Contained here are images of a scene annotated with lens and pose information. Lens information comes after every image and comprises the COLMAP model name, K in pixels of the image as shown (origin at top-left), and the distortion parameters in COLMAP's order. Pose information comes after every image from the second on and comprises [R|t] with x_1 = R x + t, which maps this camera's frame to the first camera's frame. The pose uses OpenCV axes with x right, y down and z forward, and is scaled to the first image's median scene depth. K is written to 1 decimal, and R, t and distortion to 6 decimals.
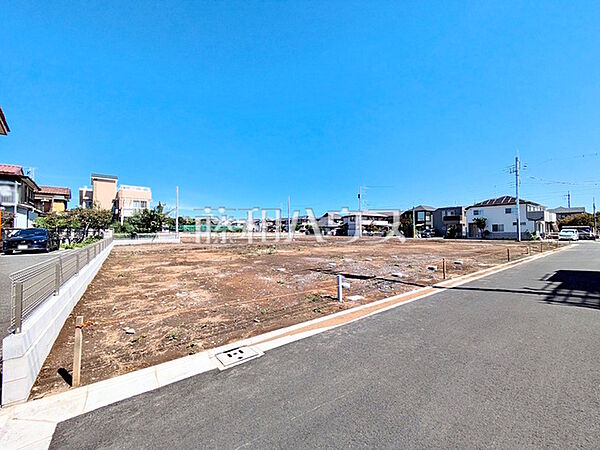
lens RADIAL K [[238.9, 0, 300.1], [0, 238.9, 226.3], [0, 0, 1]] dist [0.006250, 0.000879]
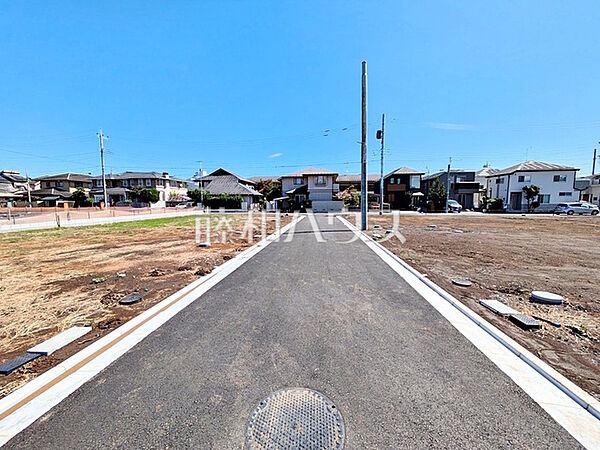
lens RADIAL K [[238.9, 0, 299.3], [0, 238.9, 223.6], [0, 0, 1]] dist [0.006250, 0.000879]
pose [[0.678698, -0.071732, 0.730906, -0.363064], [-0.013160, 0.993871, 0.109760, 0.011836], [-0.734300, -0.084112, 0.673594, 0.996564]]
